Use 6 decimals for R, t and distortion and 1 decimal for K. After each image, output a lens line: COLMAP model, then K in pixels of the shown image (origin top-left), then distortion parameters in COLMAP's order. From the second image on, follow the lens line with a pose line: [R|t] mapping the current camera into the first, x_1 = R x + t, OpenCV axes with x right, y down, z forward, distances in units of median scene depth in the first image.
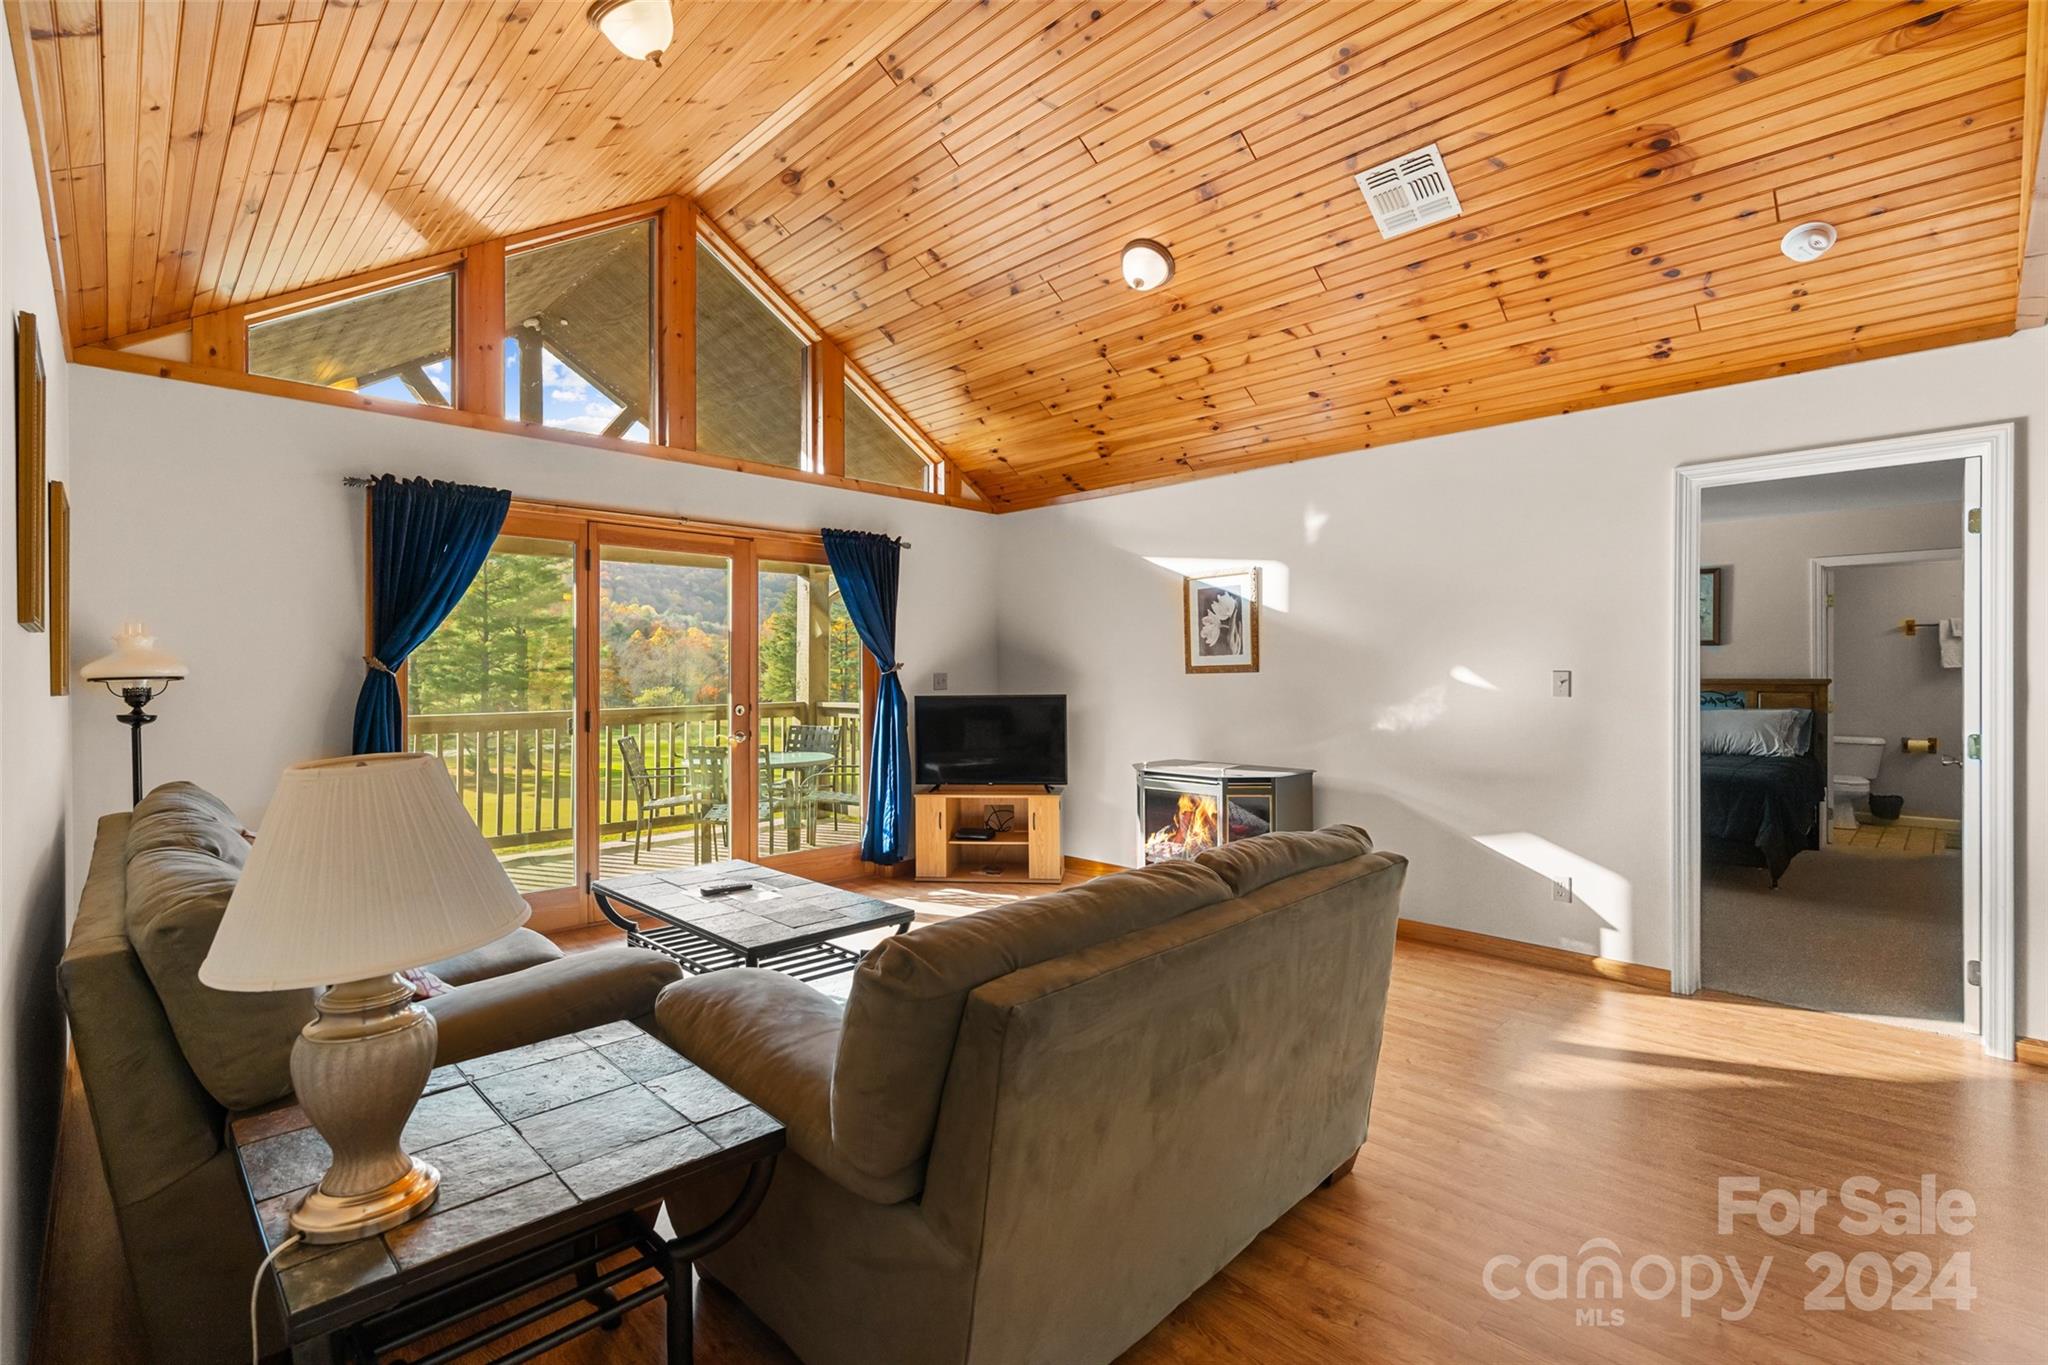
lens RADIAL K [[927.0, 0, 1013.7], [0, 927.0, 674.4], [0, 0, 1]] dist [-0.000937, 0.000946]
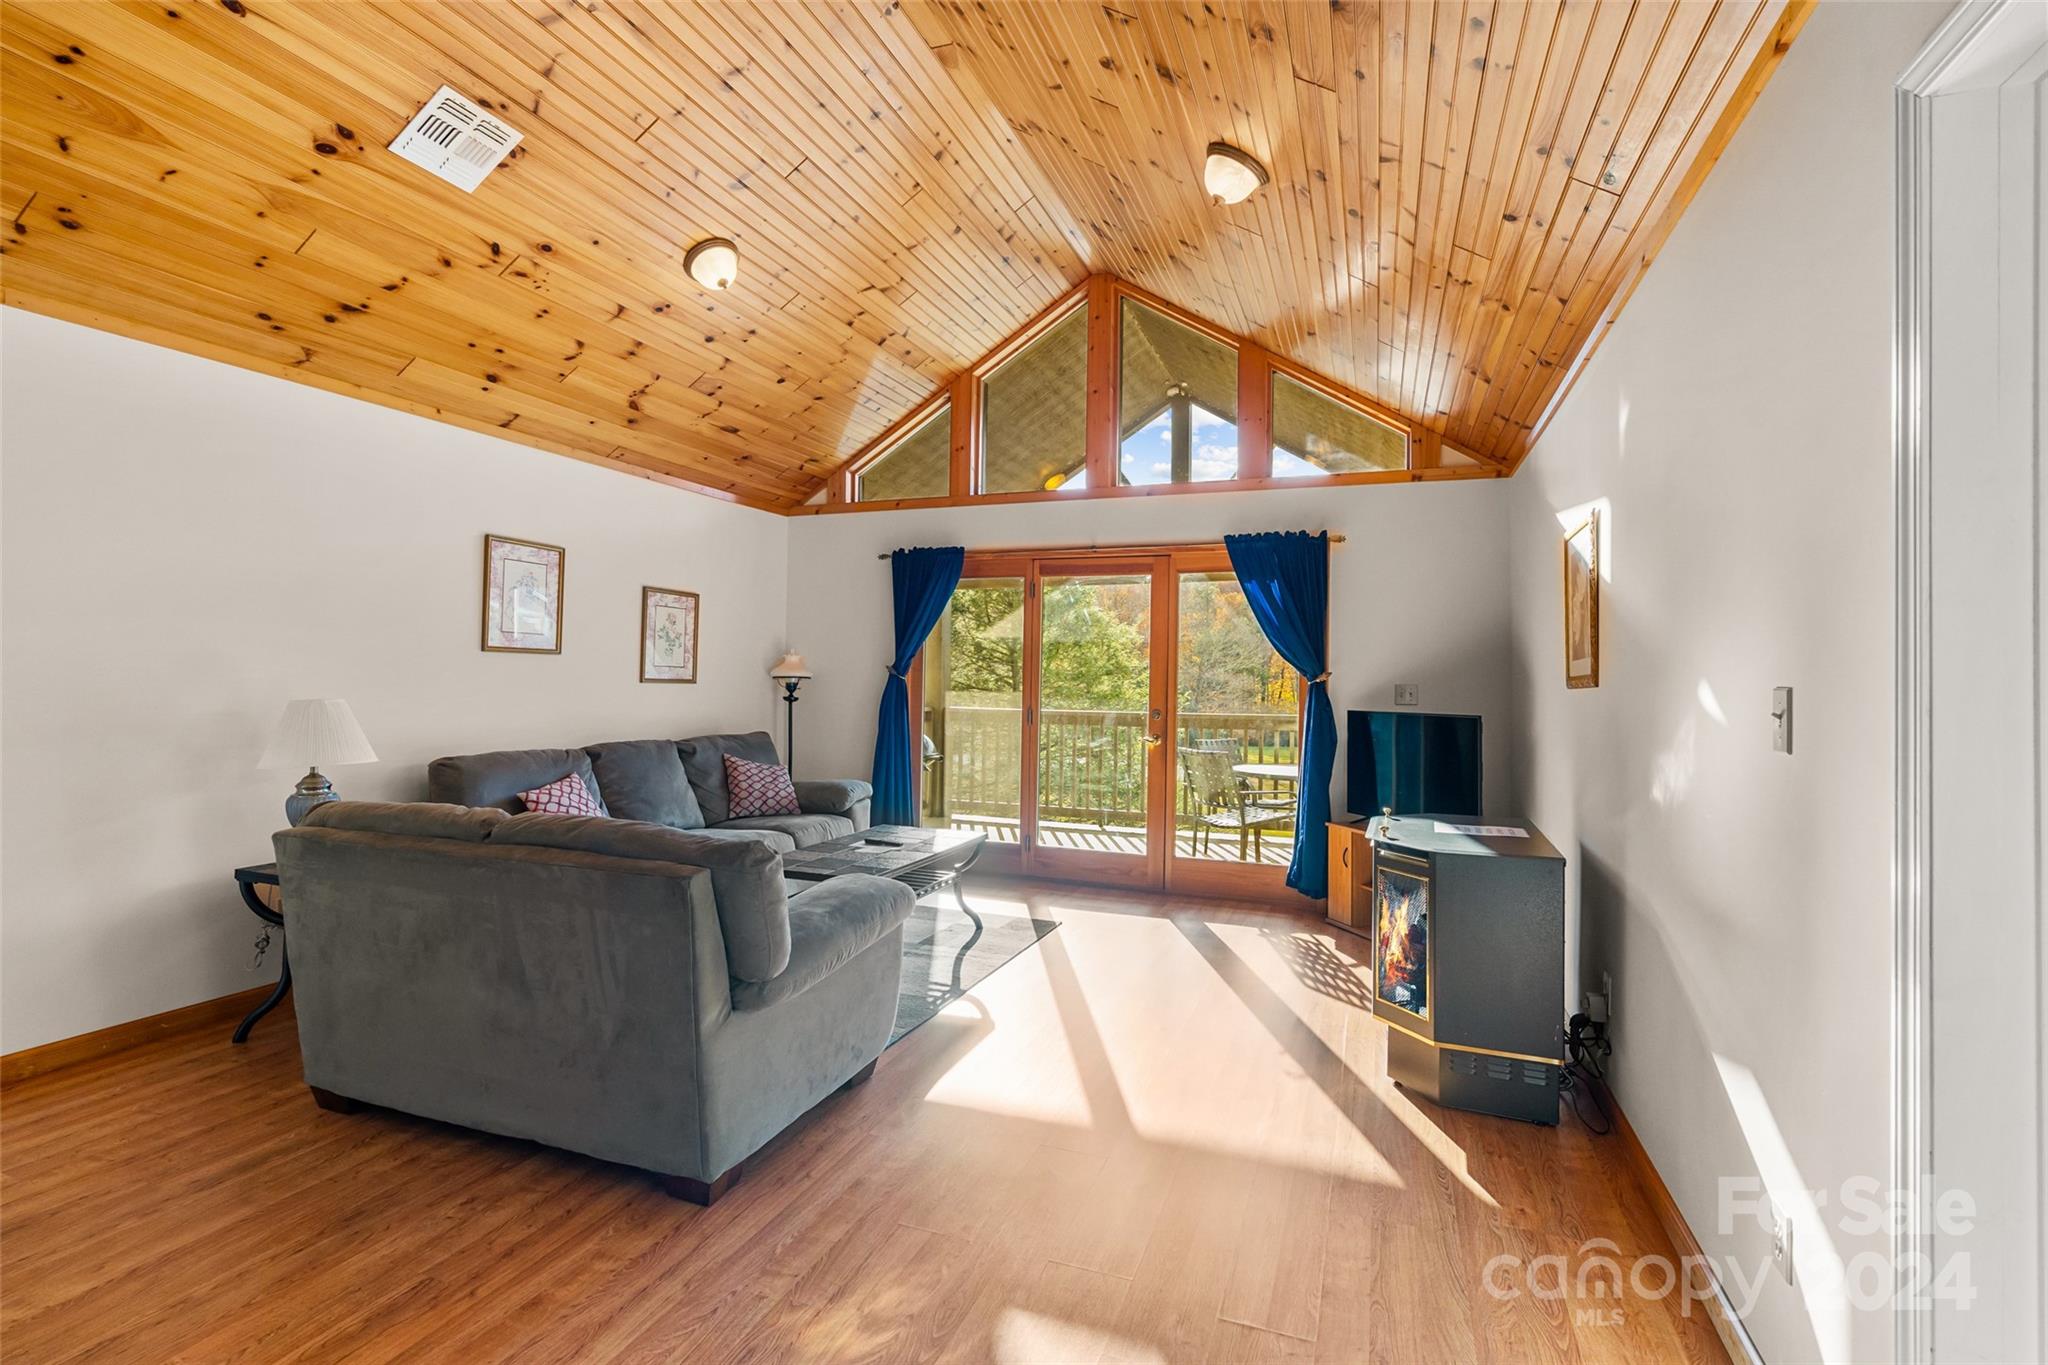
lens RADIAL K [[927.0, 0, 1010.6], [0, 927.0, 660.9], [0, 0, 1]] dist [-0.000937, 0.000946]
pose [[0.414112, -0.008713, -0.910184, 0.517030], [-0.018753, 0.999660, -0.018101, -0.002084], [0.910033, 0.024565, 0.413808, 0.336305]]
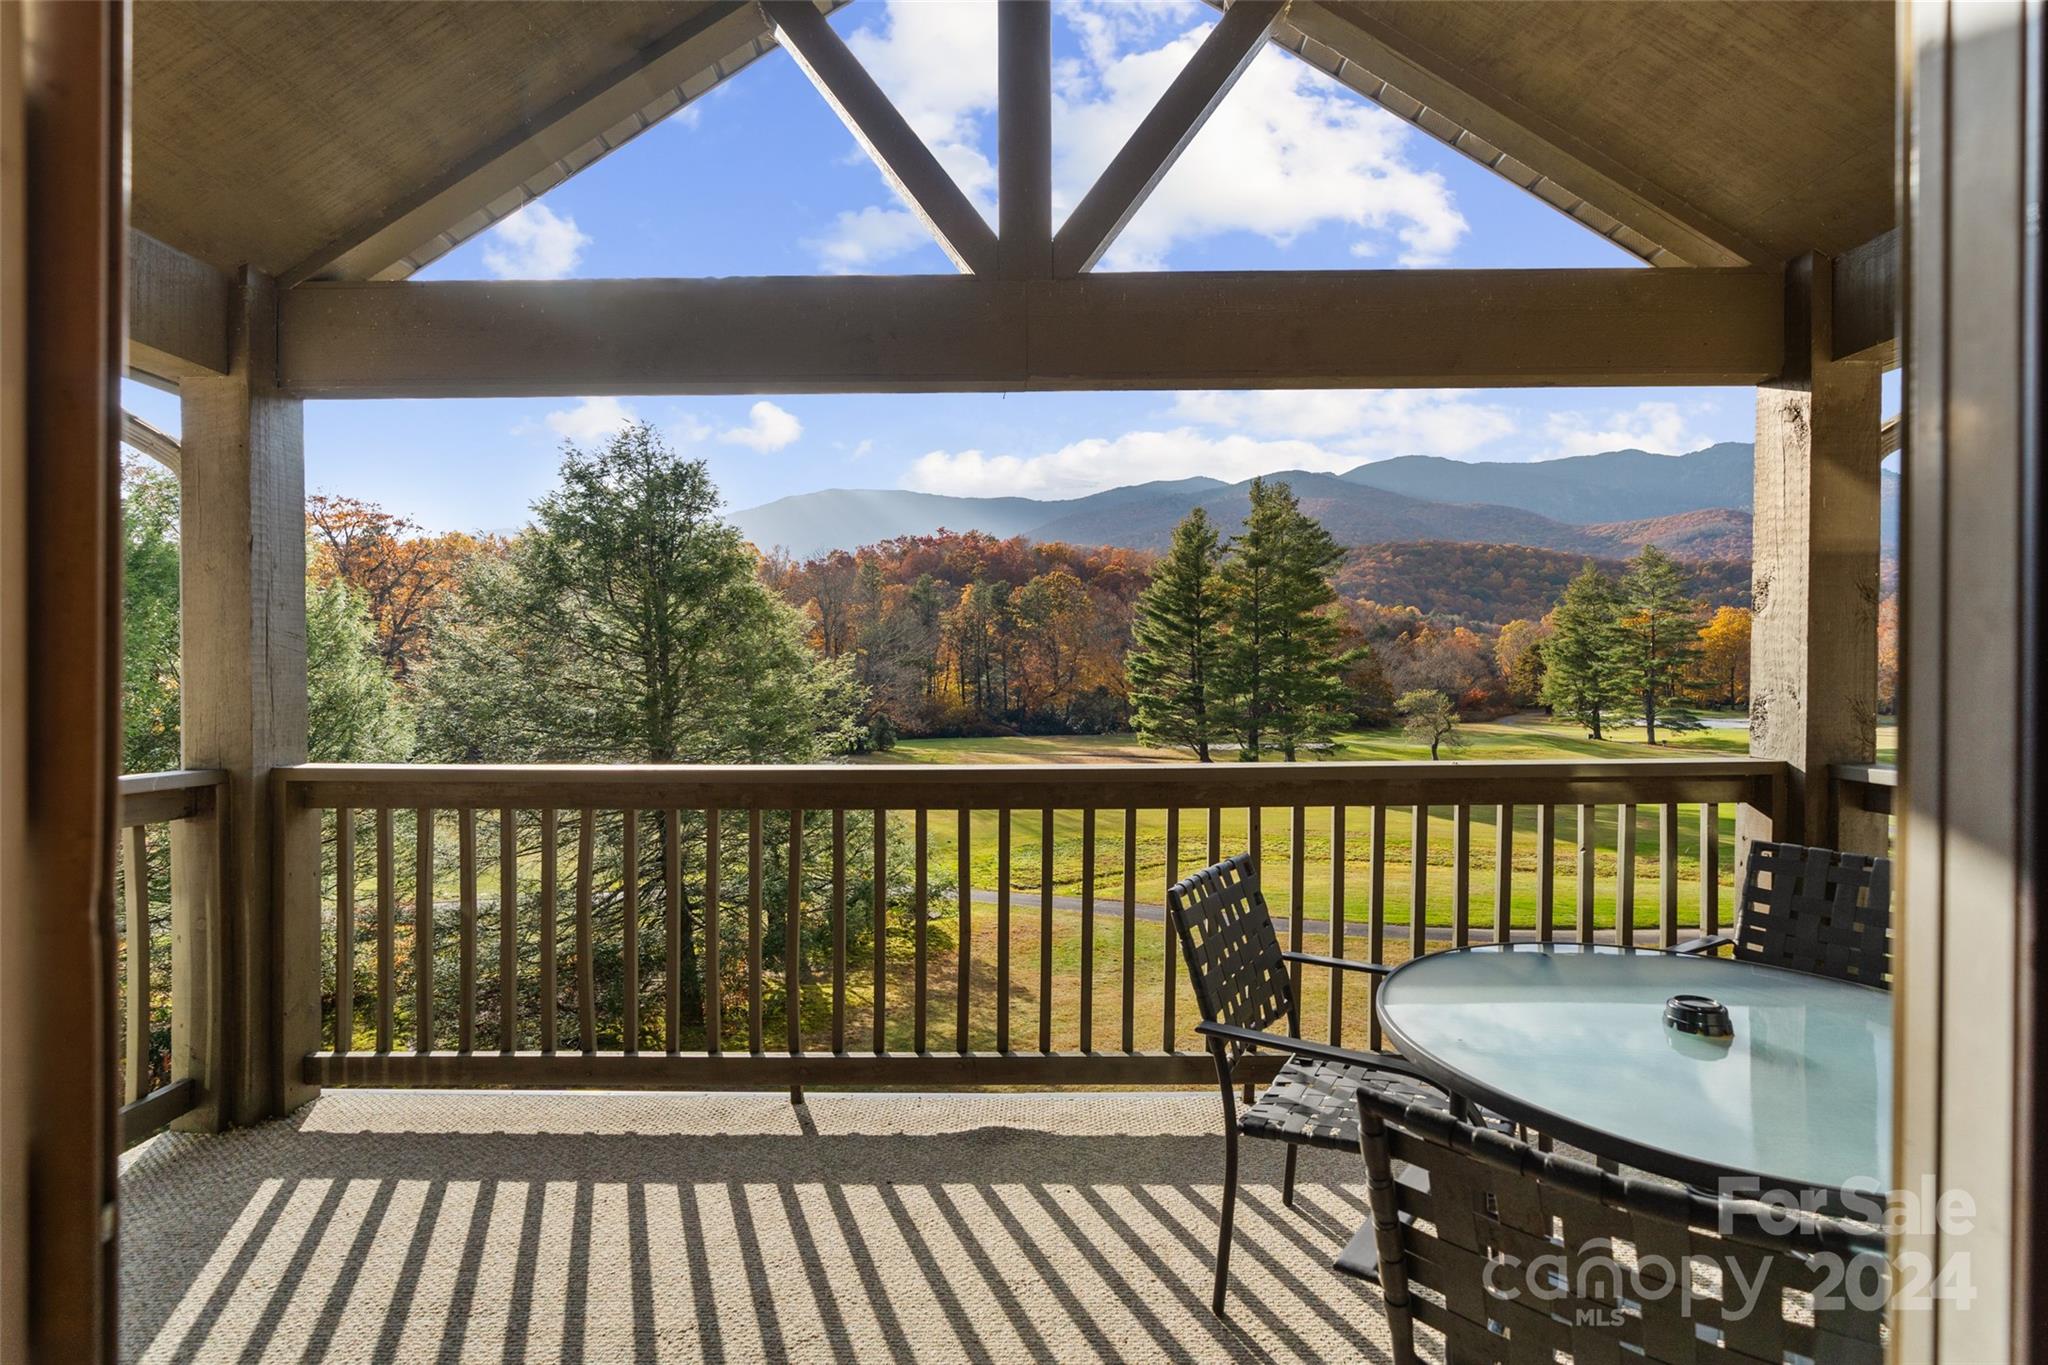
lens RADIAL K [[927.0, 0, 1028.2], [0, 927.0, 679.0], [0, 0, 1]] dist [-0.000937, 0.000946]
pose [[0.718772, 0.005751, -0.695222, -0.259529], [-0.003499, 0.999983, 0.004654, -0.000220], [0.695237, -0.000912, 0.718780, 0.784803]]
